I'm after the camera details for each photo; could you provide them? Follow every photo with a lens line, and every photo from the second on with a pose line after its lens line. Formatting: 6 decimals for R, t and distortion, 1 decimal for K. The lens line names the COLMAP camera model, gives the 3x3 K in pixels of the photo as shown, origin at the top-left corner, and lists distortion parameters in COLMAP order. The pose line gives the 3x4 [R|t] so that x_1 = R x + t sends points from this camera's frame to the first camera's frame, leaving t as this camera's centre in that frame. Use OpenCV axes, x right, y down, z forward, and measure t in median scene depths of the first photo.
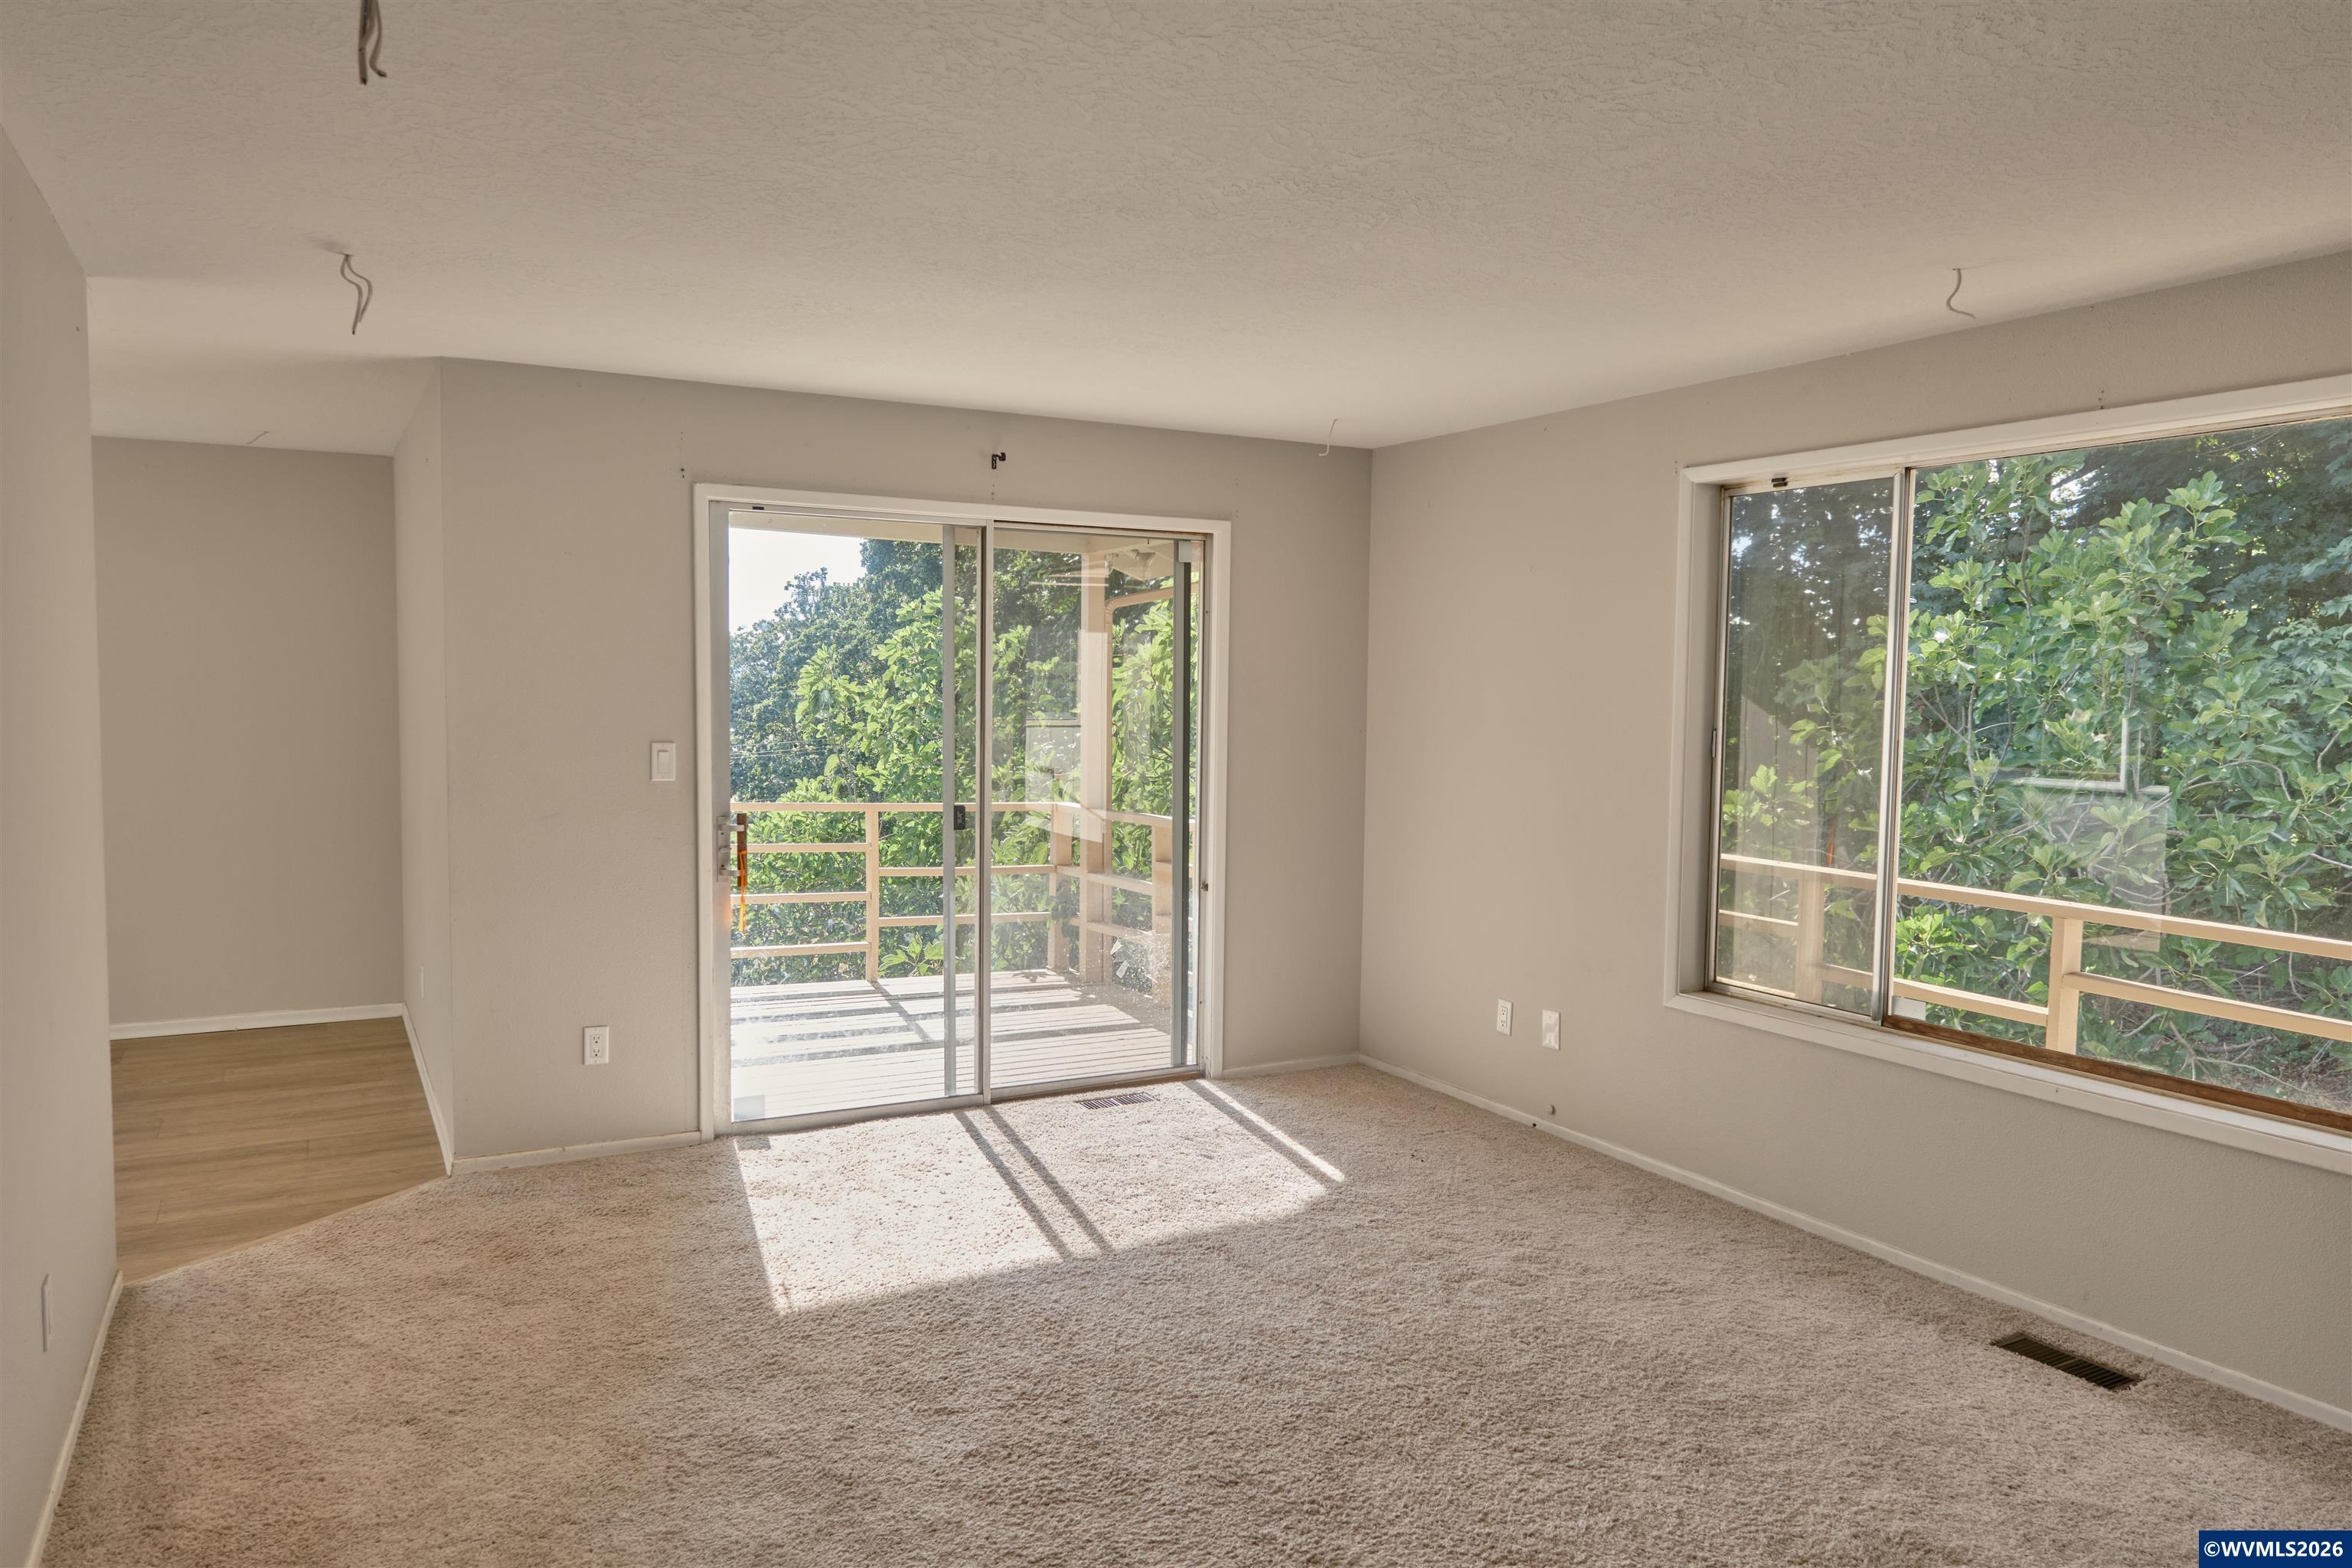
lens RADIAL K [[1682.7, 0, 1156.3], [0, 1682.7, 786.1], [0, 0, 1]] dist [-0.004846, -0.005530]
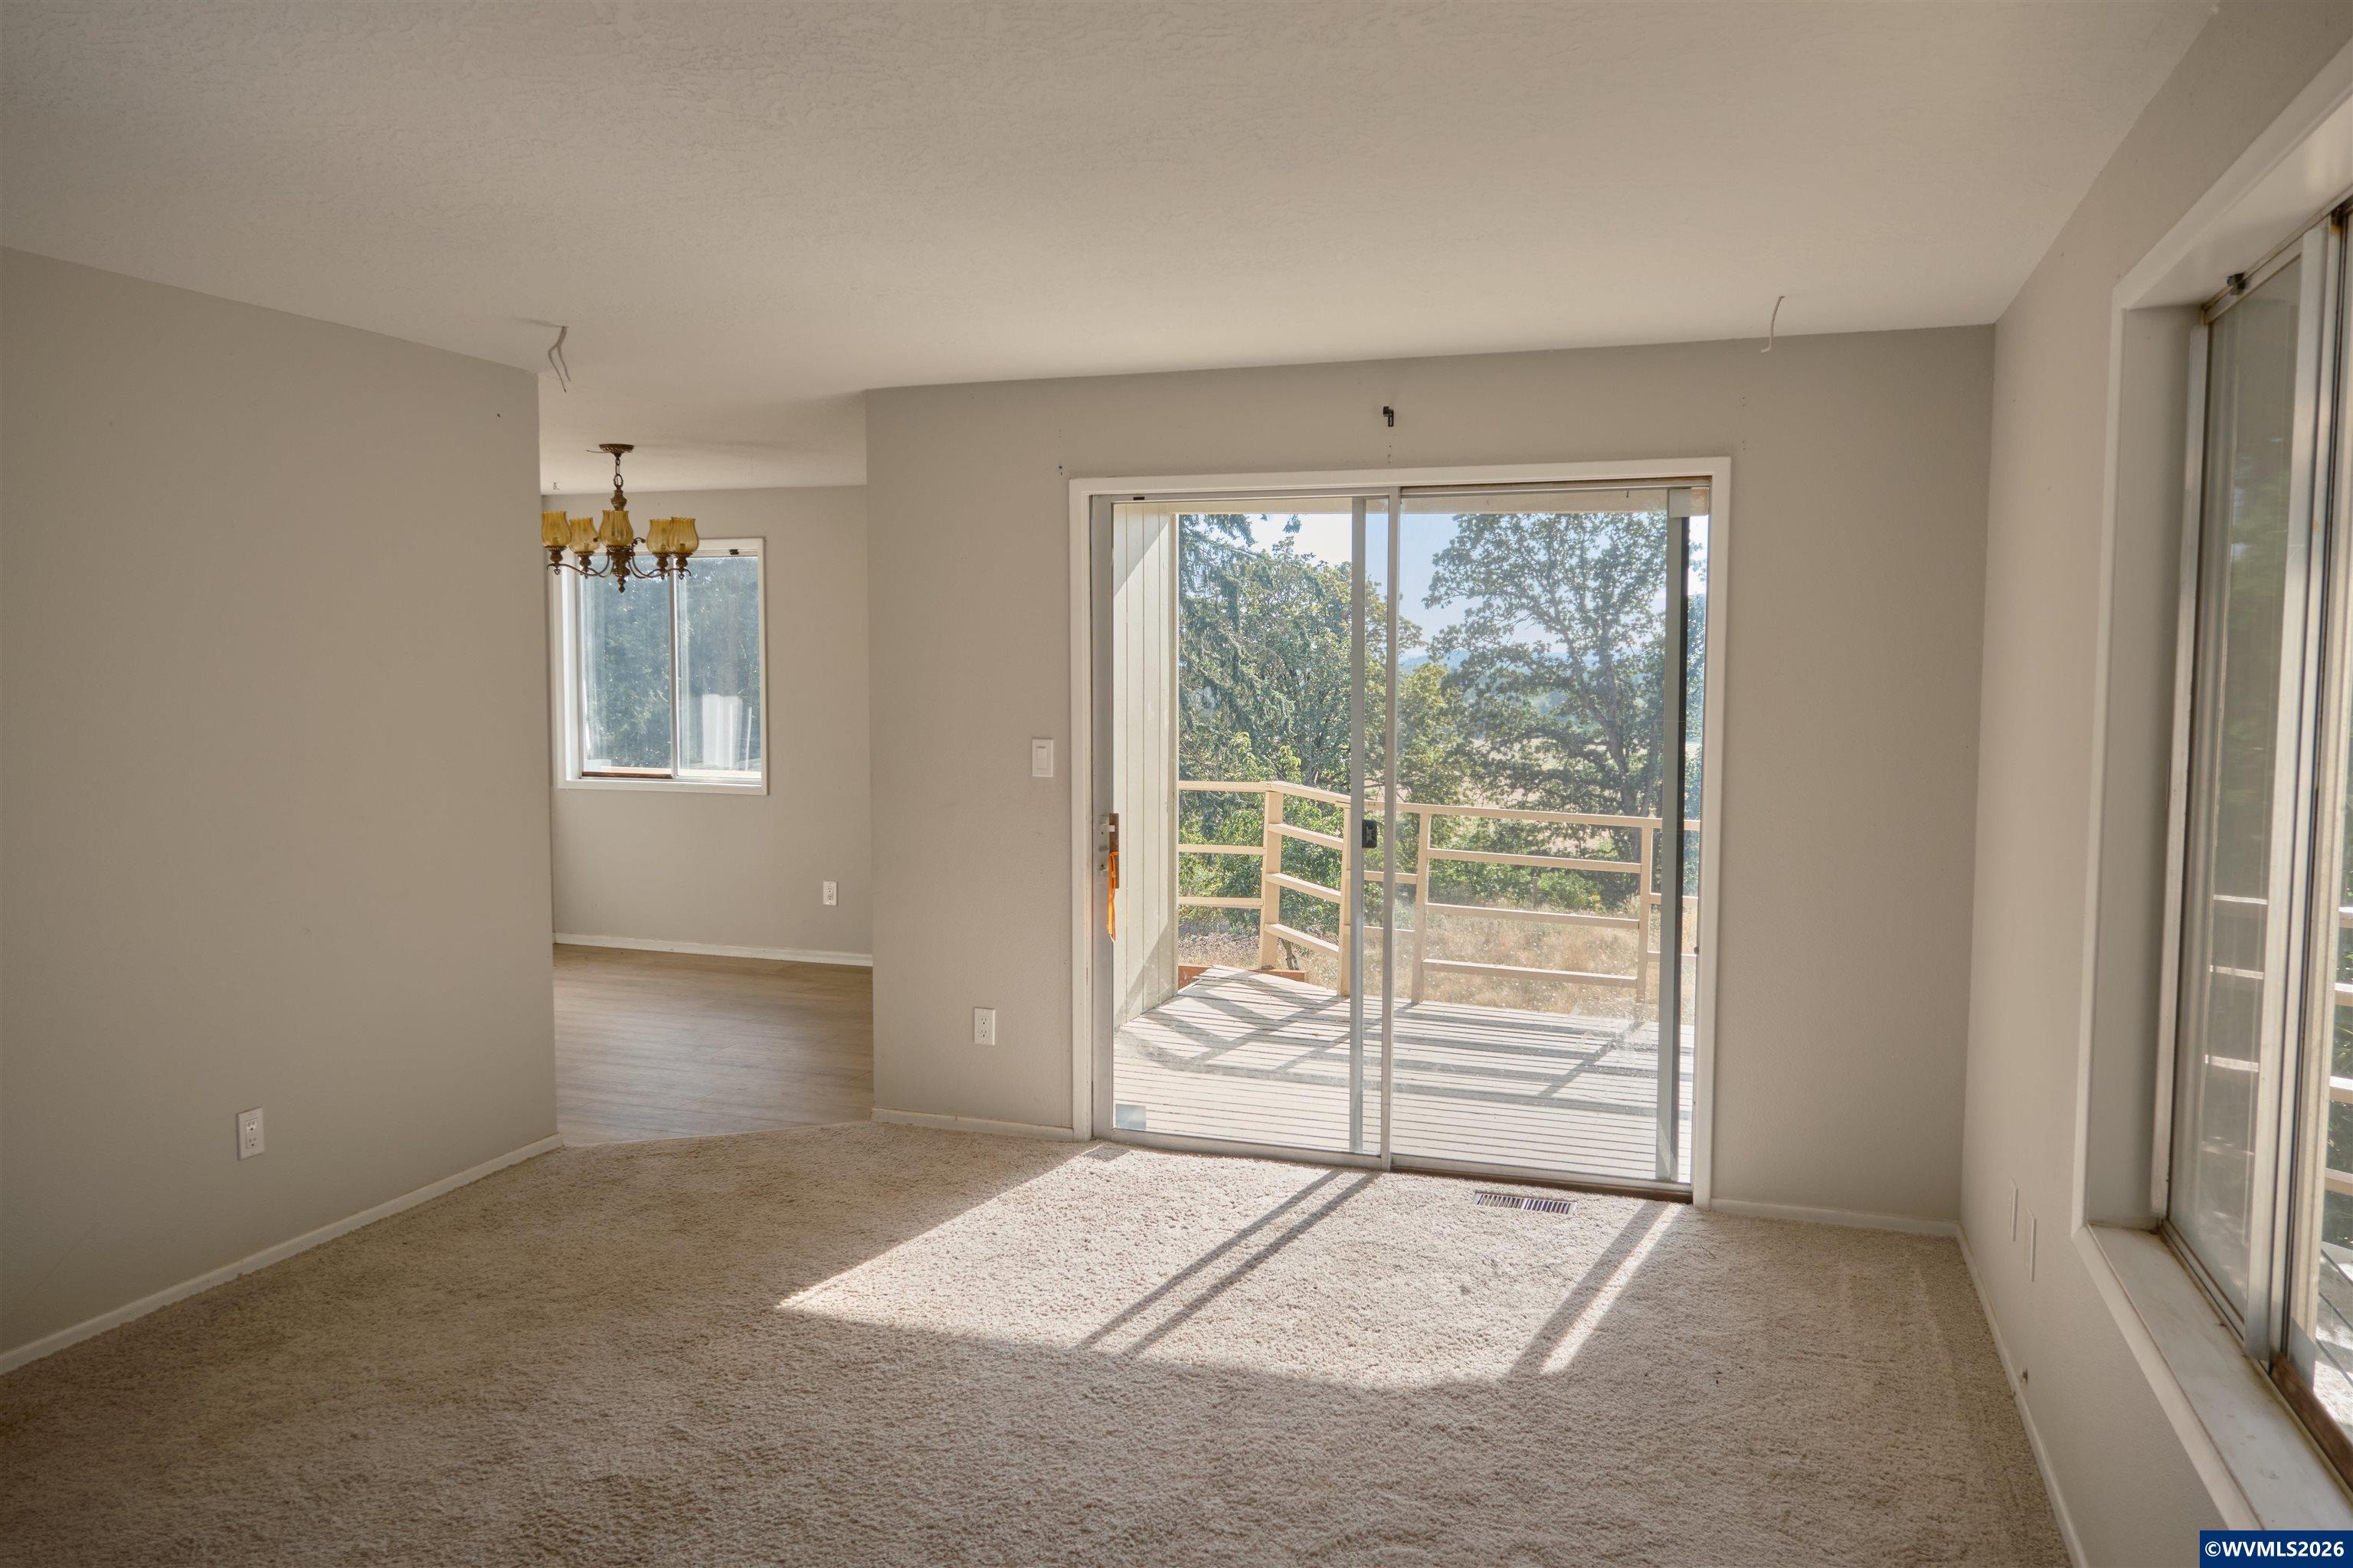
lens RADIAL K [[1683.5, 0, 1164.8], [0, 1683.5, 785.6], [0, 0, 1]] dist [-0.004846, -0.005530]
pose [[0.650293, 0.040954, -0.758579, 0.525757], [-0.043383, 0.998918, 0.016739, -0.018009], [0.758444, 0.022024, 0.651366, 0.396088]]
